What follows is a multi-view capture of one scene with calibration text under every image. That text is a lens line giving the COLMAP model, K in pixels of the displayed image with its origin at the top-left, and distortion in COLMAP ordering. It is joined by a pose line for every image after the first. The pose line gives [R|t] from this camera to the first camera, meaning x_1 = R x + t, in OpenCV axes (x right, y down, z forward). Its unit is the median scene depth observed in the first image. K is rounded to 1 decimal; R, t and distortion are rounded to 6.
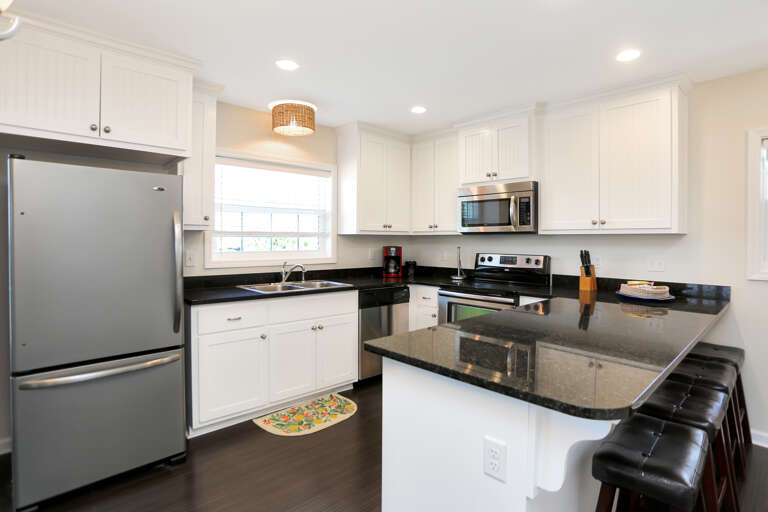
lens RADIAL K [[383.9, 0, 426.5], [0, 383.9, 234.9], [0, 0, 1]] dist [-0.000732, 0.000017]
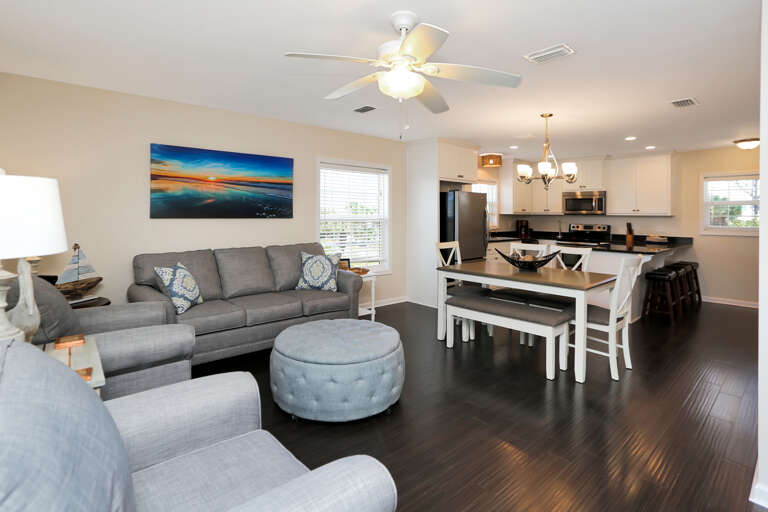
lens RADIAL K [[384.3, 0, 435.2], [0, 384.3, 200.0], [0, 0, 1]] dist [0.024790, 0.000223]
pose [[0.999828, 0.006570, 0.017343, -0.688649], [-0.006112, 0.999635, -0.026314, -0.022912], [-0.017510, 0.026203, 0.999503, -1.122443]]
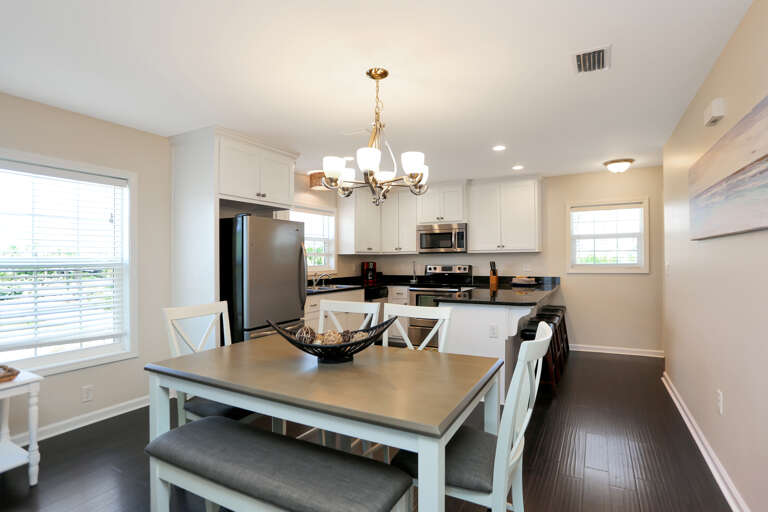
lens RADIAL K [[376.2, 0, 409.3], [0, 376.2, 252.4], [0, 0, 1]] dist [-0.001570, -0.000048]
pose [[0.956392, -0.009835, 0.291920, -0.454219], [0.011170, 0.999933, -0.002908, -0.002391], [-0.291872, 0.006042, 0.956438, -0.555634]]
